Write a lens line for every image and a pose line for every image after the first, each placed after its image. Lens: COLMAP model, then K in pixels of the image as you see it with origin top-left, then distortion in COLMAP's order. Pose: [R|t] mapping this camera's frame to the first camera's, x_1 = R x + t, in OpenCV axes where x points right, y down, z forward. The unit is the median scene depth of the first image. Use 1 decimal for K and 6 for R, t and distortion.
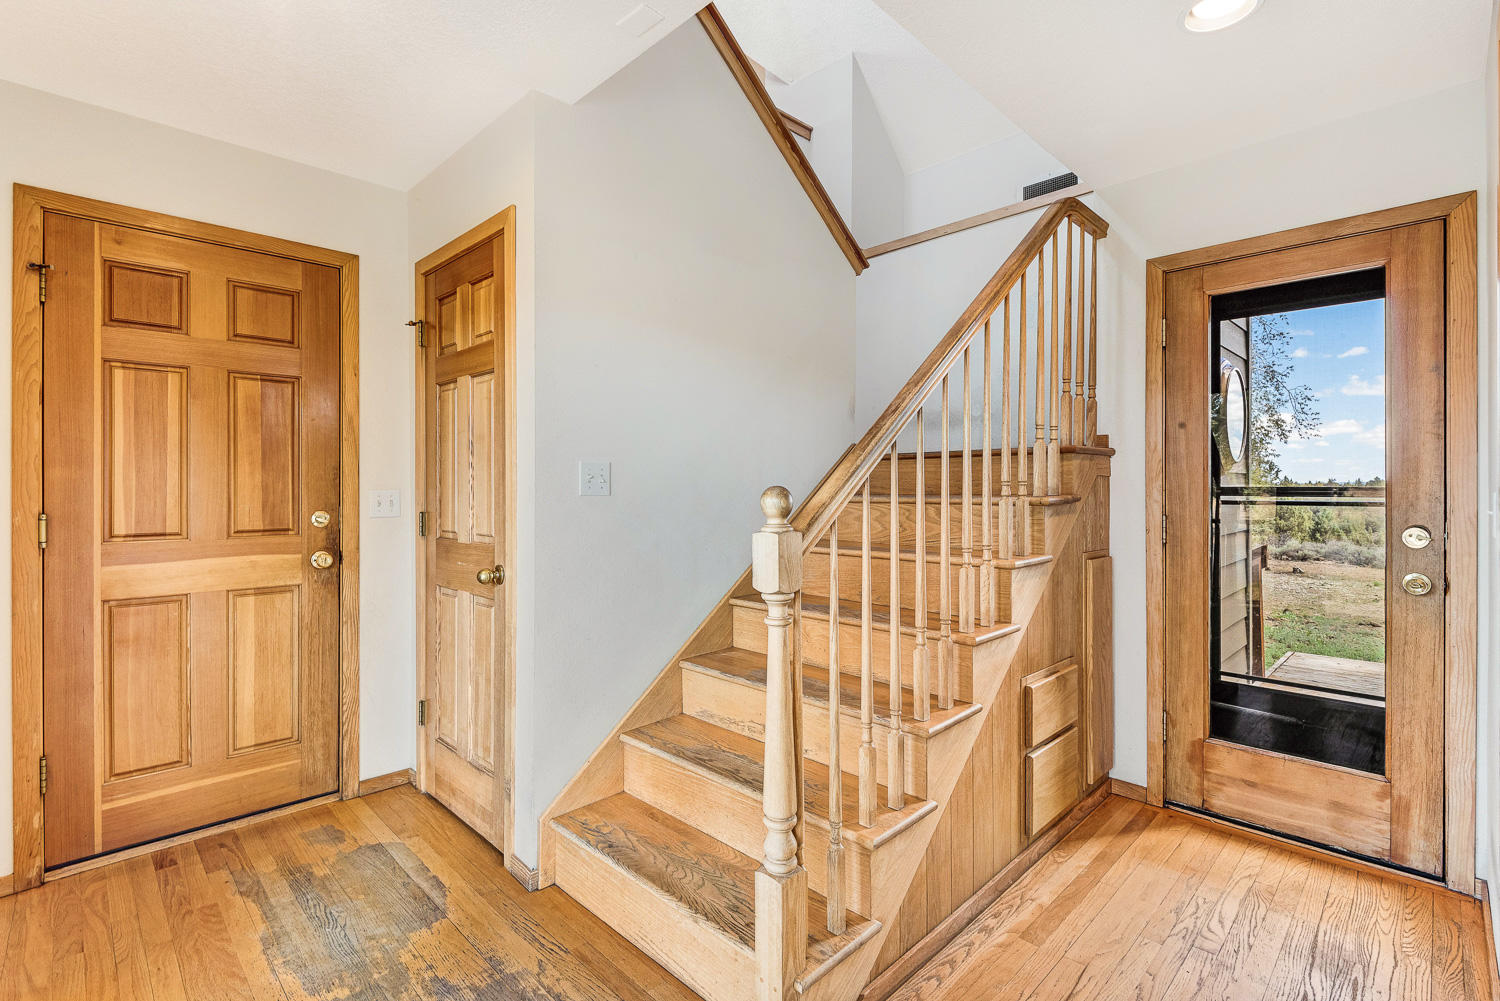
lens RADIAL K [[703.0, 0, 746.7], [0, 703.0, 499.9], [0, 0, 1]] dist [0.020582, -0.014420]
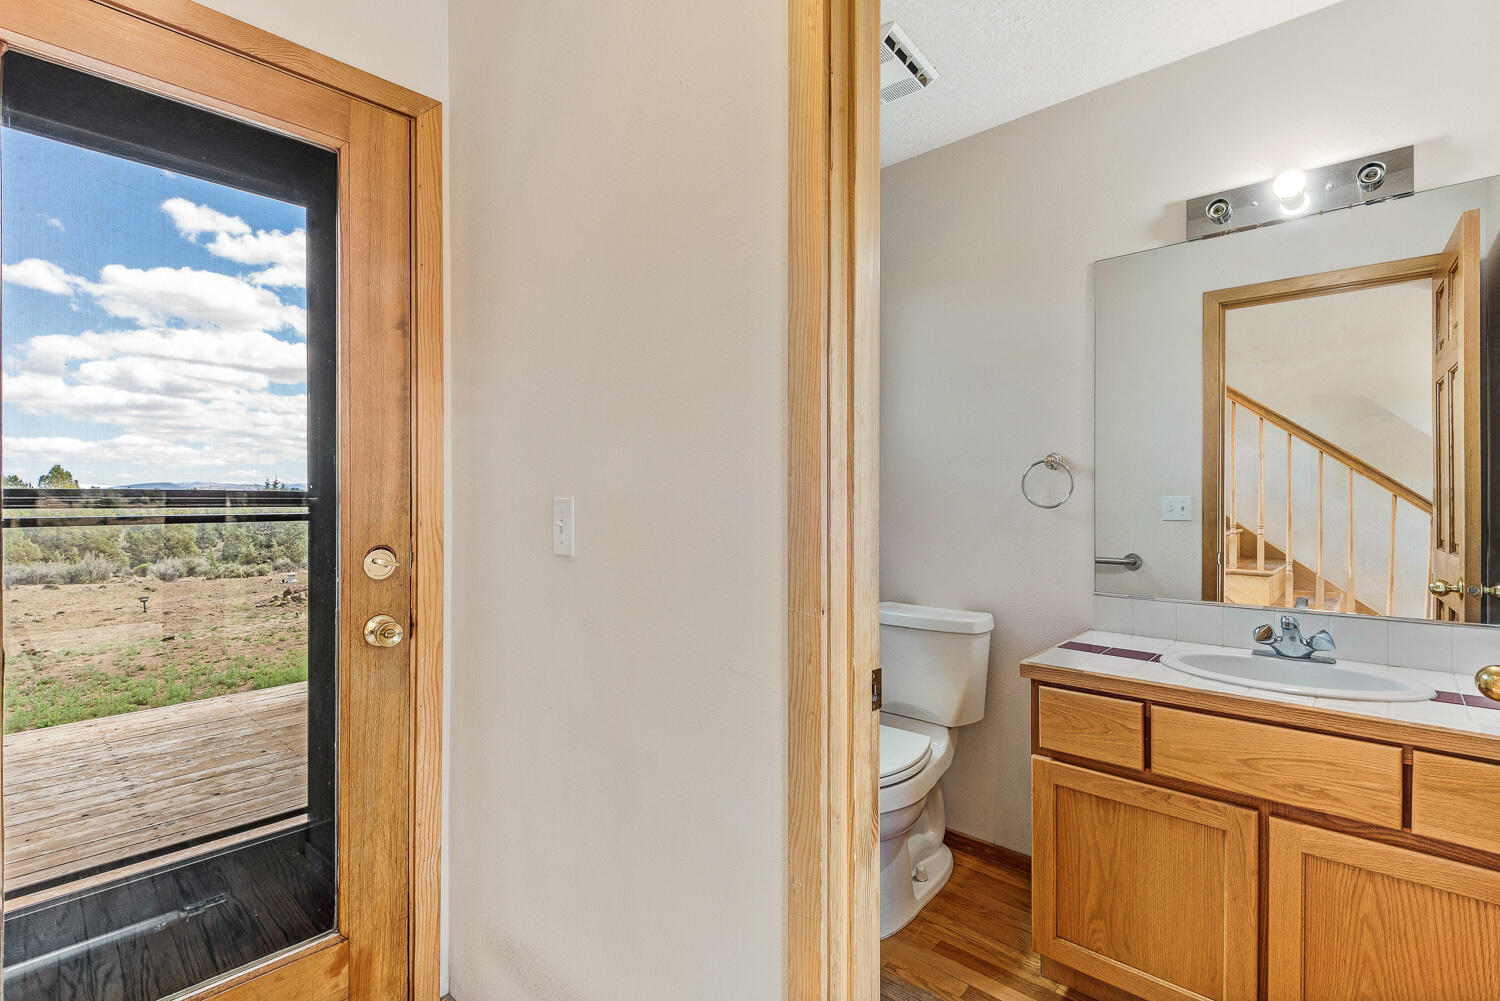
lens RADIAL K [[703.0, 0, 746.7], [0, 703.0, 499.9], [0, 0, 1]] dist [0.020582, -0.014420]
pose [[-0.044363, -0.001285, 0.999015, 0.237201], [0.015524, 0.999878, 0.001976, -0.004938], [-0.998895, 0.015596, -0.044337, 0.659958]]
